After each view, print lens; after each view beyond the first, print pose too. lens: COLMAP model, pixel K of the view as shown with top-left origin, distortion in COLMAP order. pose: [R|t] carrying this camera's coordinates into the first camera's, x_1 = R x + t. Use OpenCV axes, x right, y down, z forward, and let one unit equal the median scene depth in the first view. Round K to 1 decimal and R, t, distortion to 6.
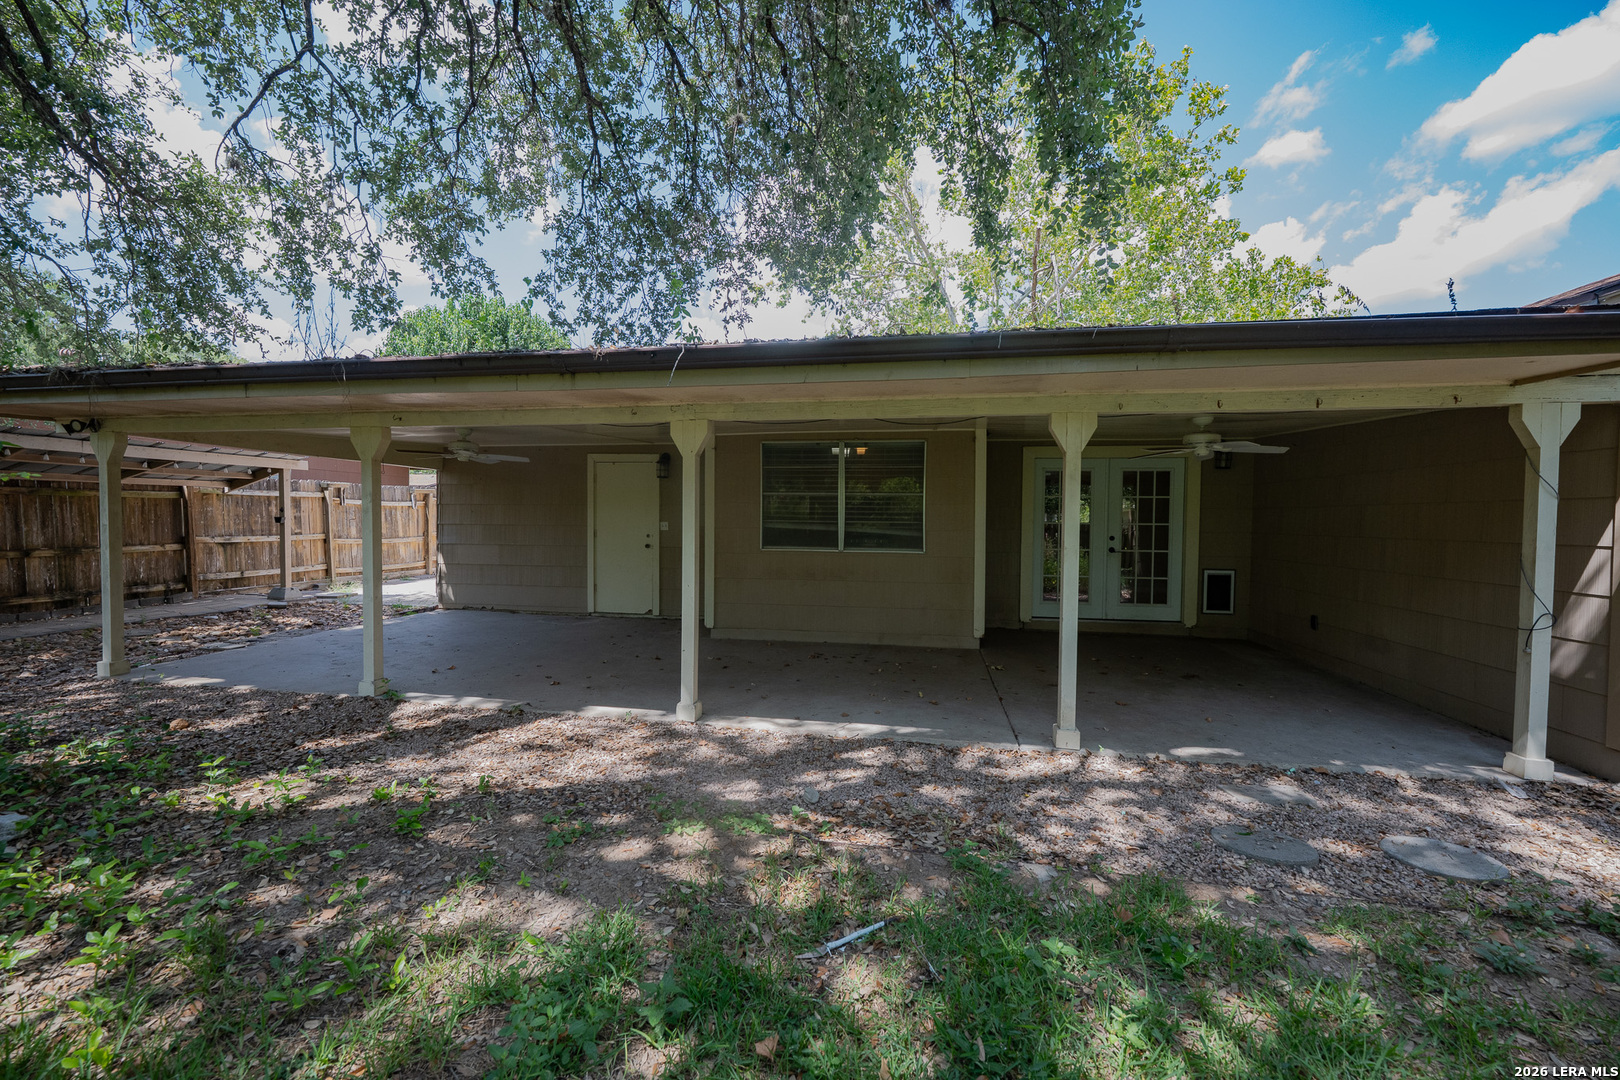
lens RADIAL K [[639.4, 0, 813.4], [0, 639.4, 540.3], [0, 0, 1]] dist [0.003157, -0.000407]
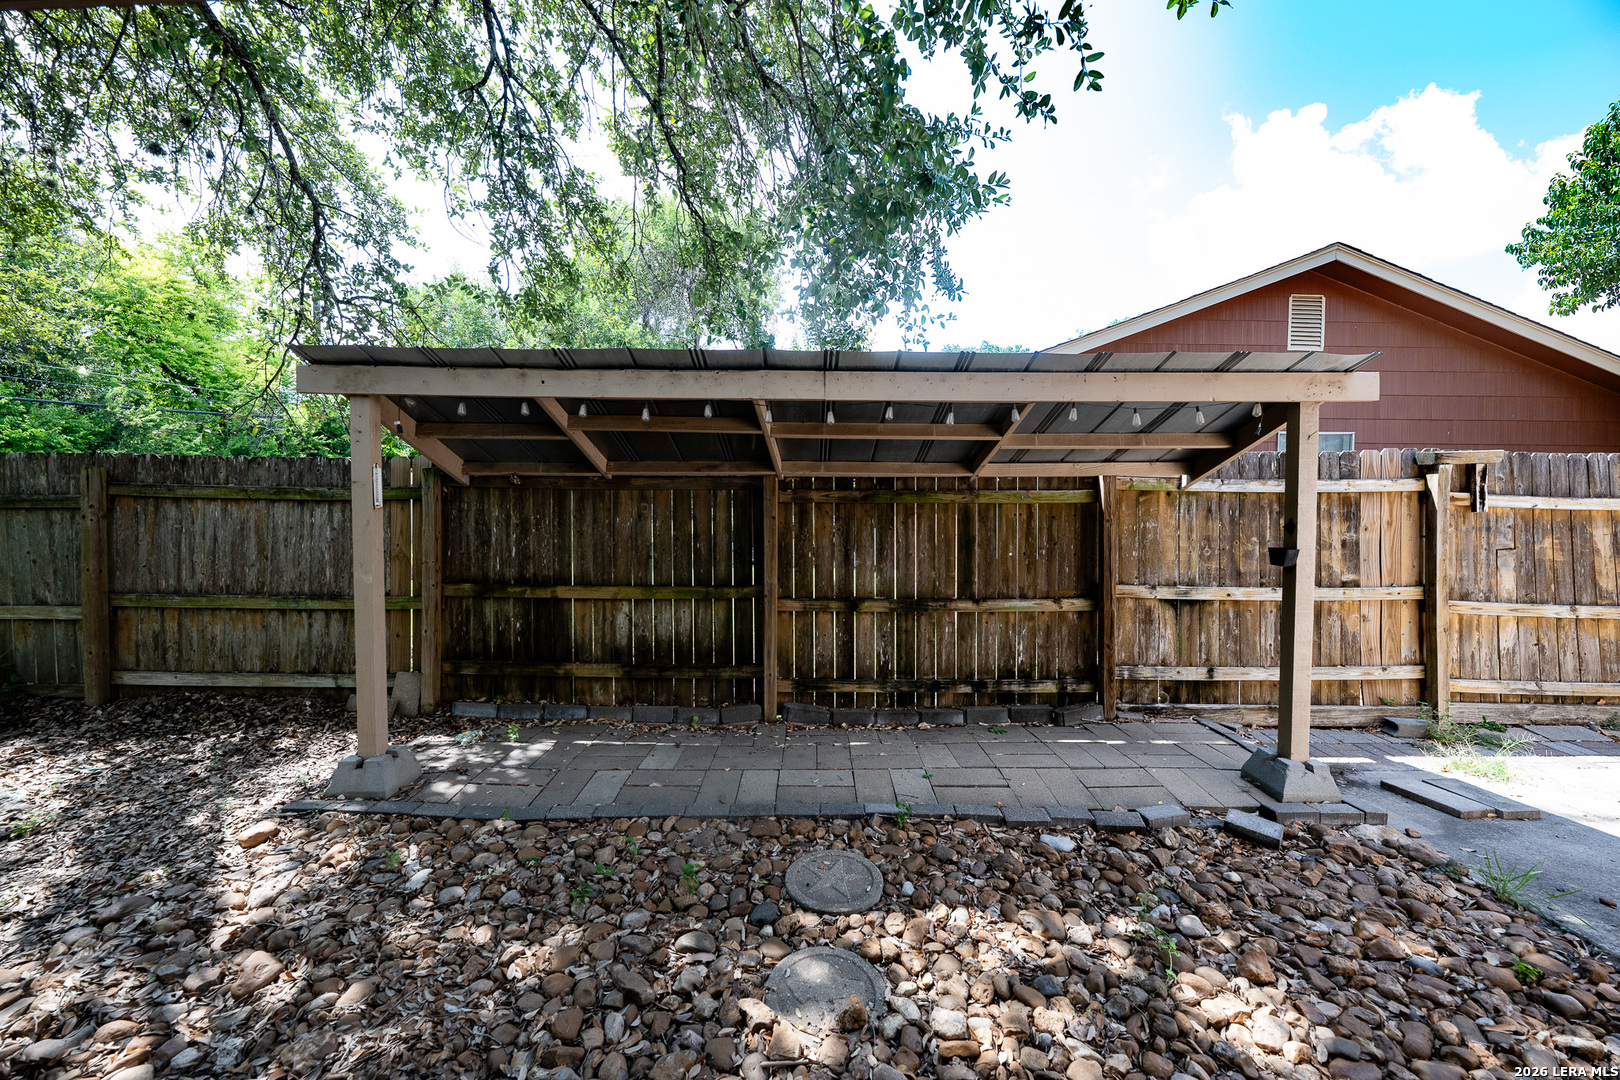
lens RADIAL K [[639.4, 0, 816.3], [0, 639.4, 537.4], [0, 0, 1]] dist [0.003157, -0.000407]
pose [[0.165415, 0.018576, -0.986049, -0.548829], [-0.037682, 0.999212, 0.012503, -0.037884], [0.985504, 0.035089, 0.165985, 0.712763]]
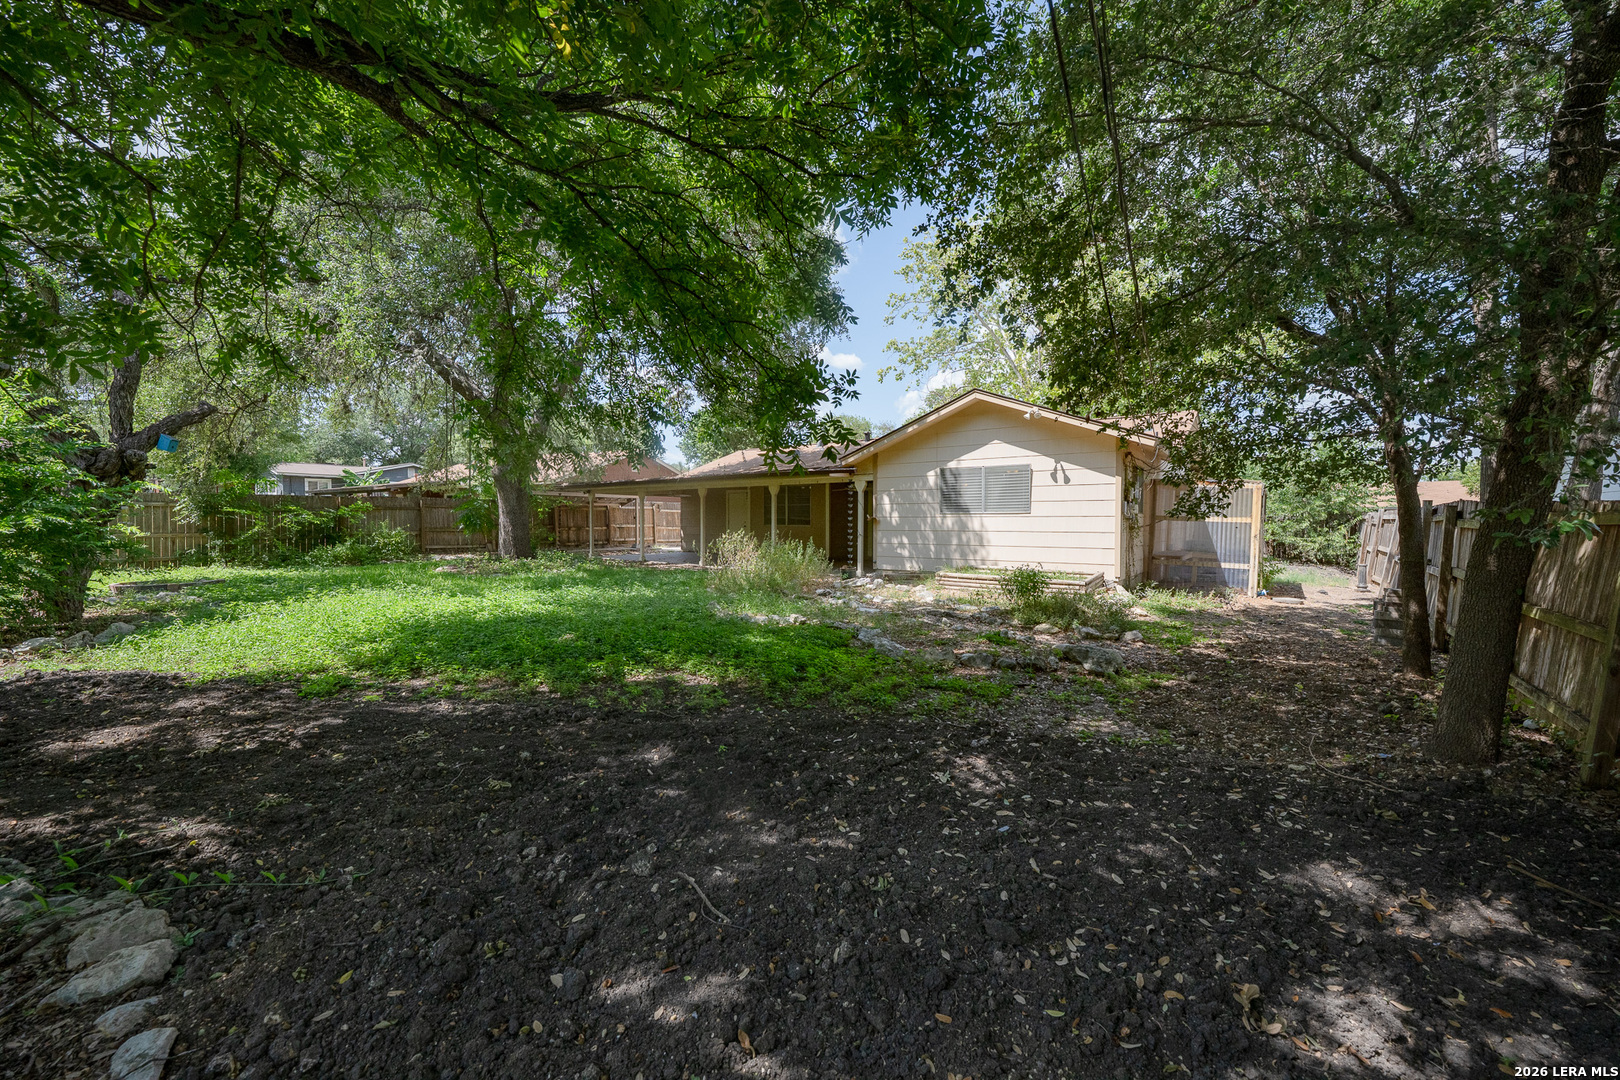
lens RADIAL K [[639.4, 0, 808.9], [0, 639.4, 529.2], [0, 0, 1]] dist [0.003157, -0.000407]
pose [[0.887599, -0.002738, -0.460609, 1.002672], [-0.005876, 0.999834, -0.017267, 0.055900], [0.460580, 0.018032, 0.887435, -0.992281]]
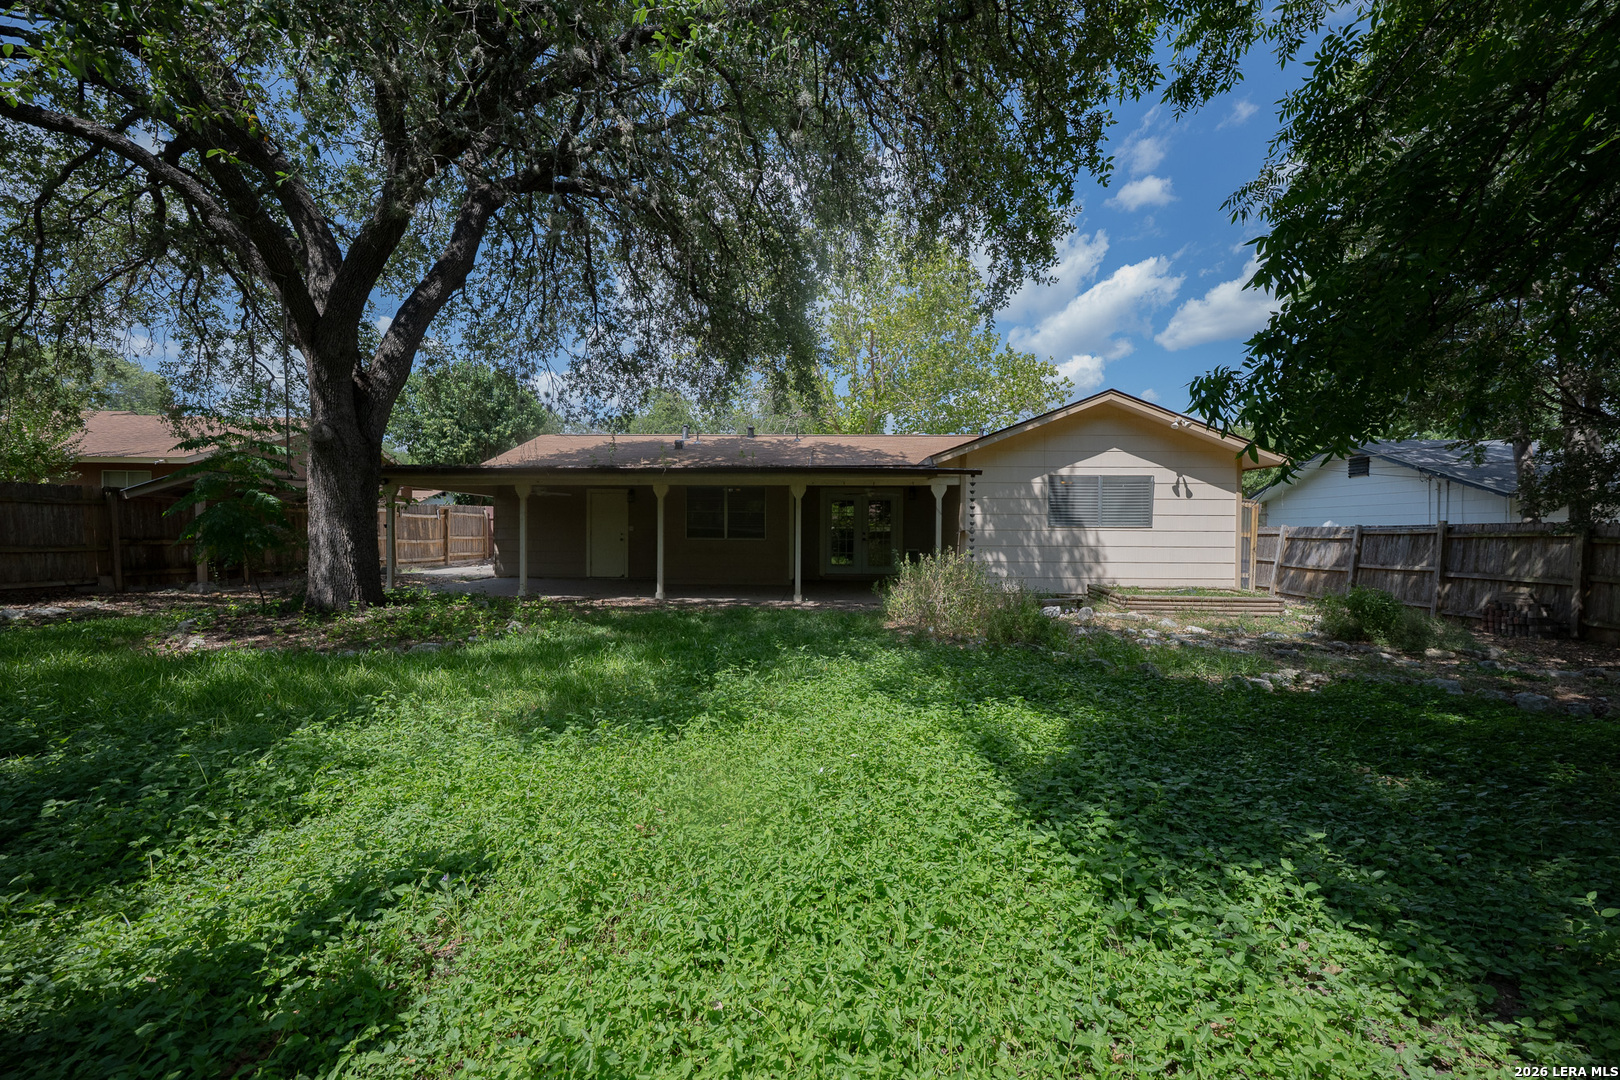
lens RADIAL K [[639.4, 0, 801.8], [0, 639.4, 536.7], [0, 0, 1]] dist [0.003157, -0.000407]
pose [[0.992468, -0.003785, 0.122446, 0.022621], [0.006474, 0.999746, -0.021572, 0.038900], [-0.122333, 0.022203, 0.992241, -0.780330]]
